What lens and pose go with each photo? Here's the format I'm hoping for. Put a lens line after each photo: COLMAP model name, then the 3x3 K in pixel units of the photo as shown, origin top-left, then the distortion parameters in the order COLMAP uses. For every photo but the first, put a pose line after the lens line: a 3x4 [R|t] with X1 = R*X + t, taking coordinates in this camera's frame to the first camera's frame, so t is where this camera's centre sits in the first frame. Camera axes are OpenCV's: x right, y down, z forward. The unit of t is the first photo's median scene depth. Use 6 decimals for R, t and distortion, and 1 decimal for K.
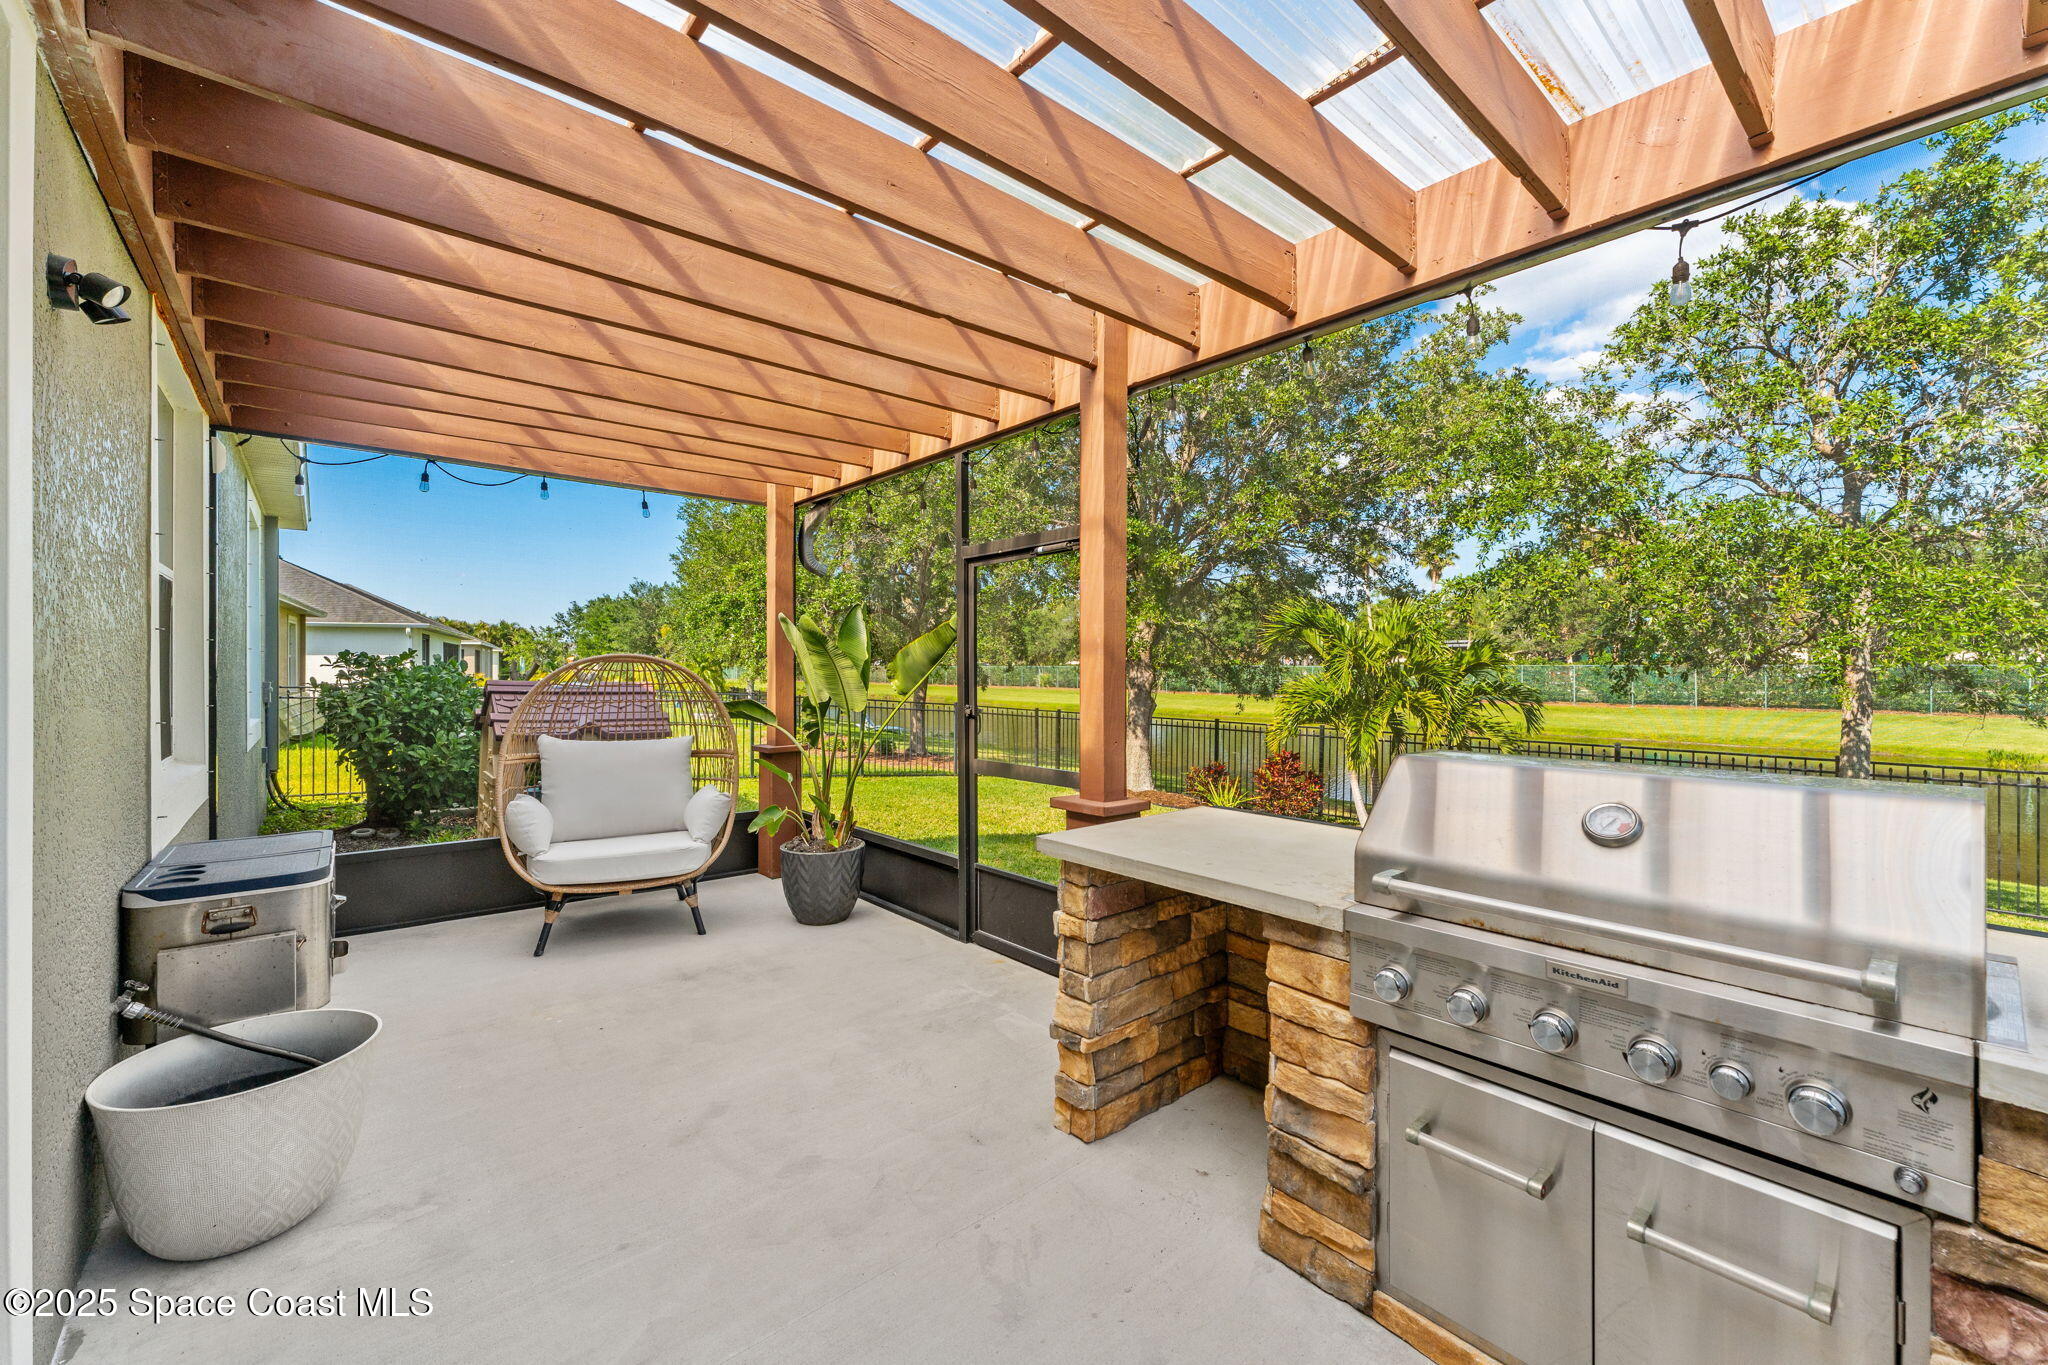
lens RADIAL K [[816.5, 0, 1025.6], [0, 816.5, 673.6], [0, 0, 1]] dist [-0.000708, -0.000527]
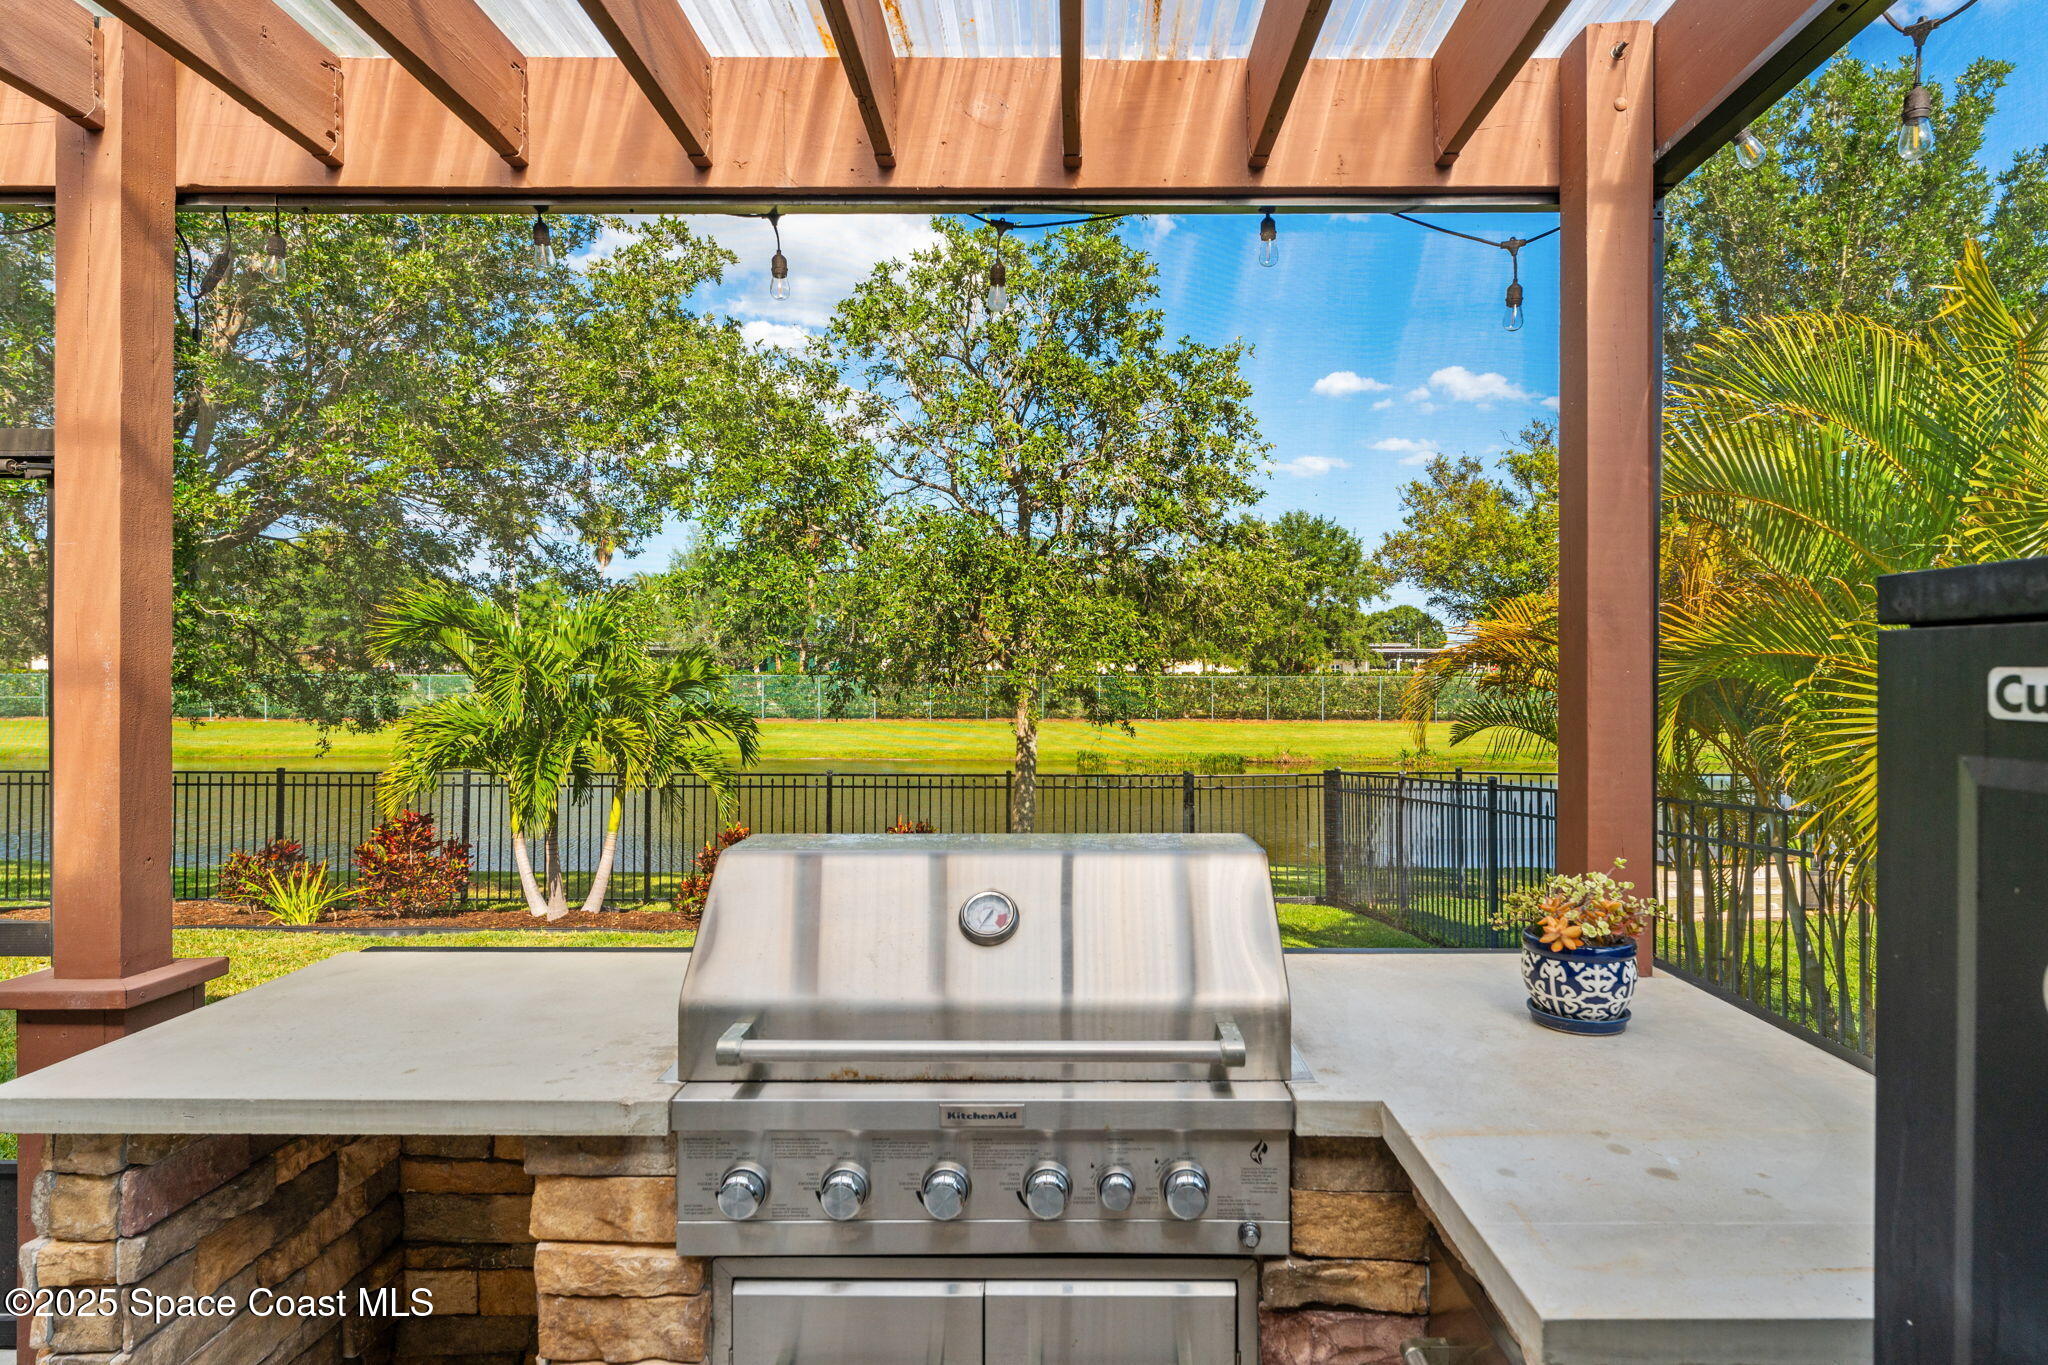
lens RADIAL K [[1106.1, 0, 1065.5], [0, 1106.1, 679.8], [0, 0, 1]] dist [-0.002440, -0.000994]
pose [[0.651421, -0.000545, 0.758716, -0.040695], [0.004025, 0.999988, -0.002738, -0.024497], [-0.758706, 0.004837, 0.651415, 0.087450]]
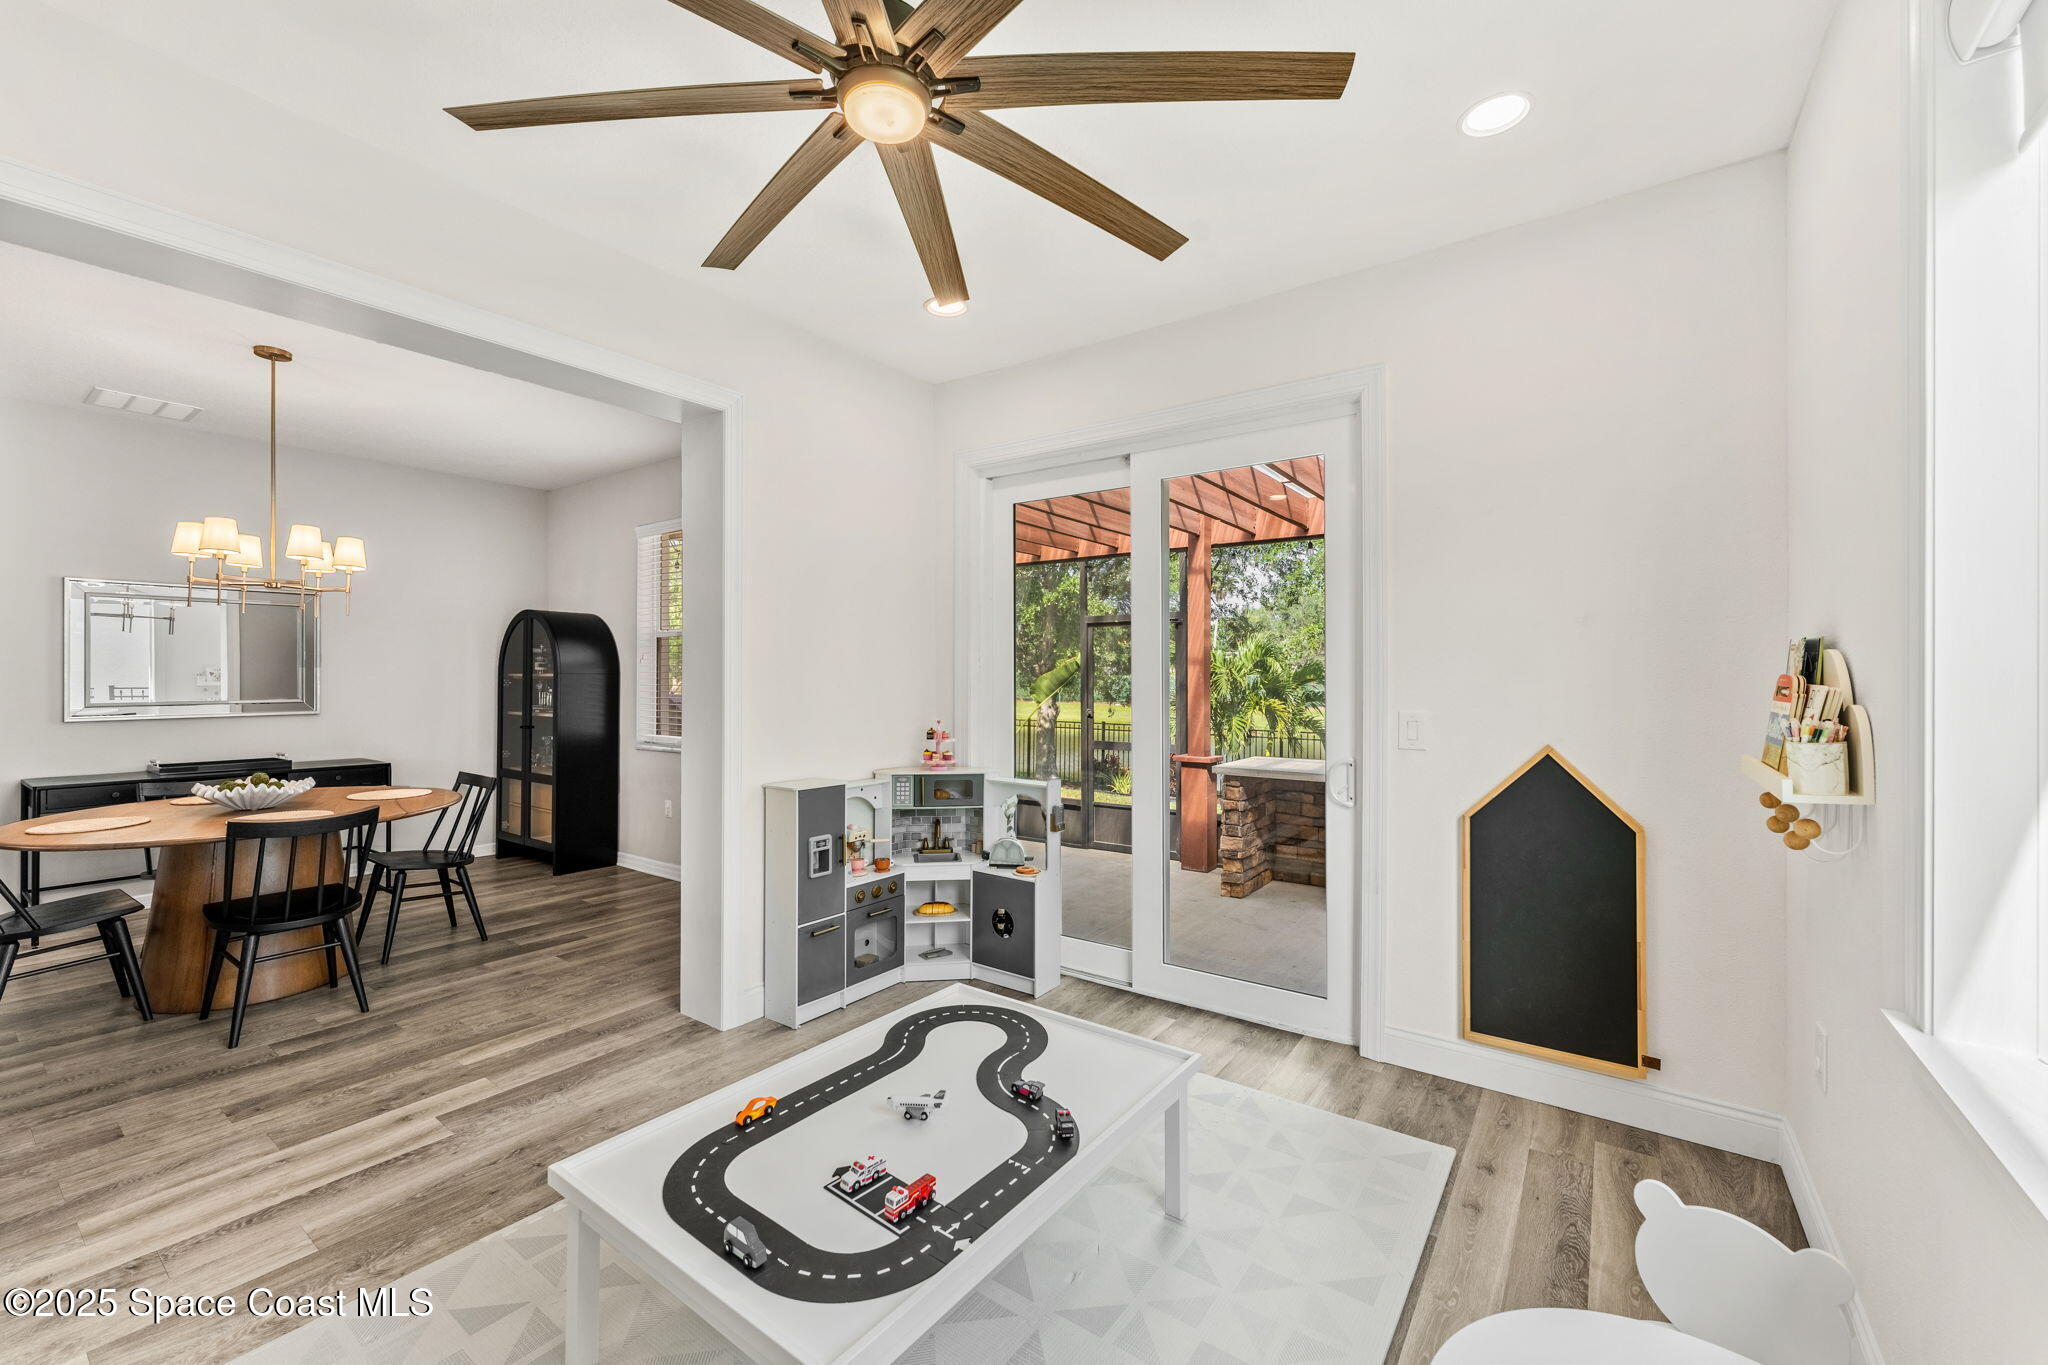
lens RADIAL K [[816.5, 0, 1011.2], [0, 816.5, 675.5], [0, 0, 1]] dist [-0.000708, -0.000527]
pose [[0.975321, 0.000174, 0.220791, -0.728866], [0.001546, 0.999970, -0.007619, -0.023464], [-0.220786, 0.007772, 0.975291, -0.757269]]
